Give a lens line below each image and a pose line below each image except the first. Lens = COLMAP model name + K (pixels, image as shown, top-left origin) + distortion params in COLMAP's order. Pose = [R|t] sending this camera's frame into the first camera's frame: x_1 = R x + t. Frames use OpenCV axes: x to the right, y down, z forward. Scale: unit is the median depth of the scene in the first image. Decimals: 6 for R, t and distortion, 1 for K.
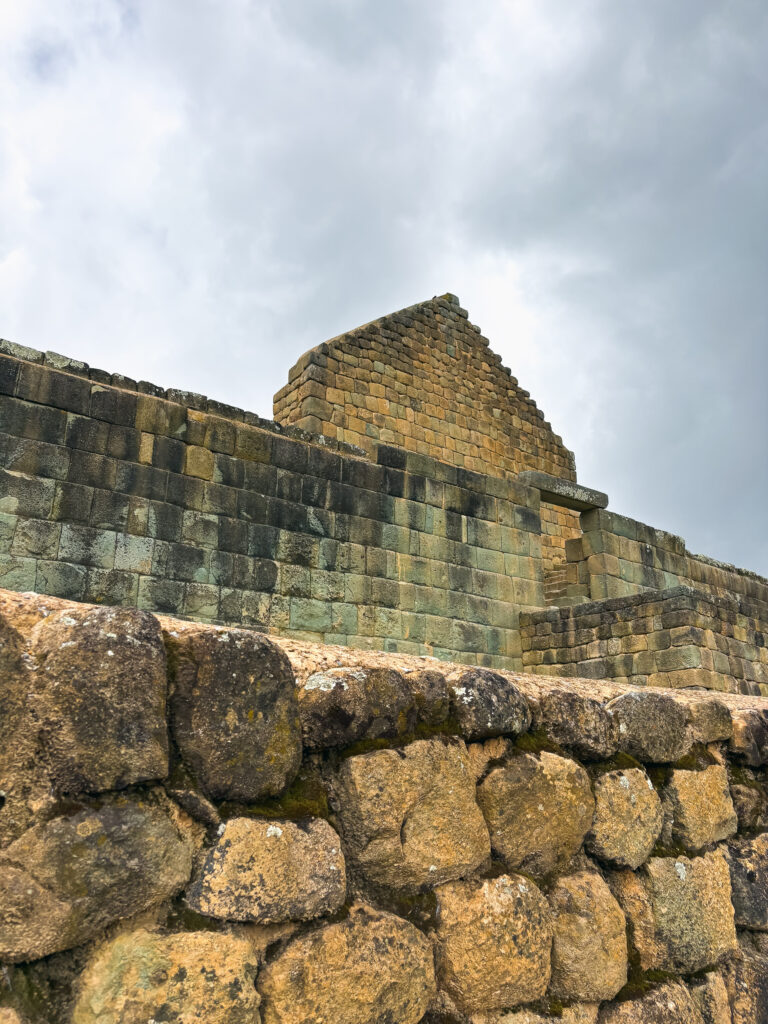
lens RADIAL K [[813.4, 0, 384.0], [0, 813.4, 512.0], [0, 0, 1]] dist [0.002471, 0.000055]
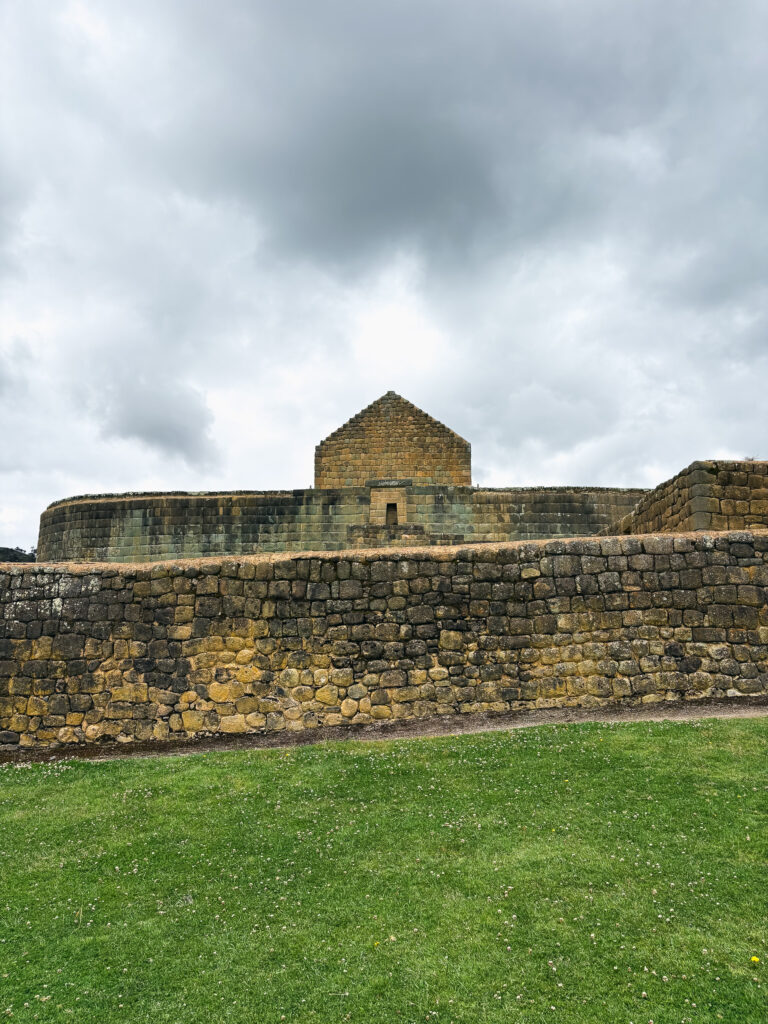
lens RADIAL K [[813.4, 0, 384.0], [0, 813.4, 512.0], [0, 0, 1]] dist [0.002471, 0.000055]
pose [[0.697672, -0.124062, -0.705594, 2.450538], [0.212561, 0.976389, 0.038501, -0.046647], [0.684157, -0.176843, 0.707570, -1.008619]]
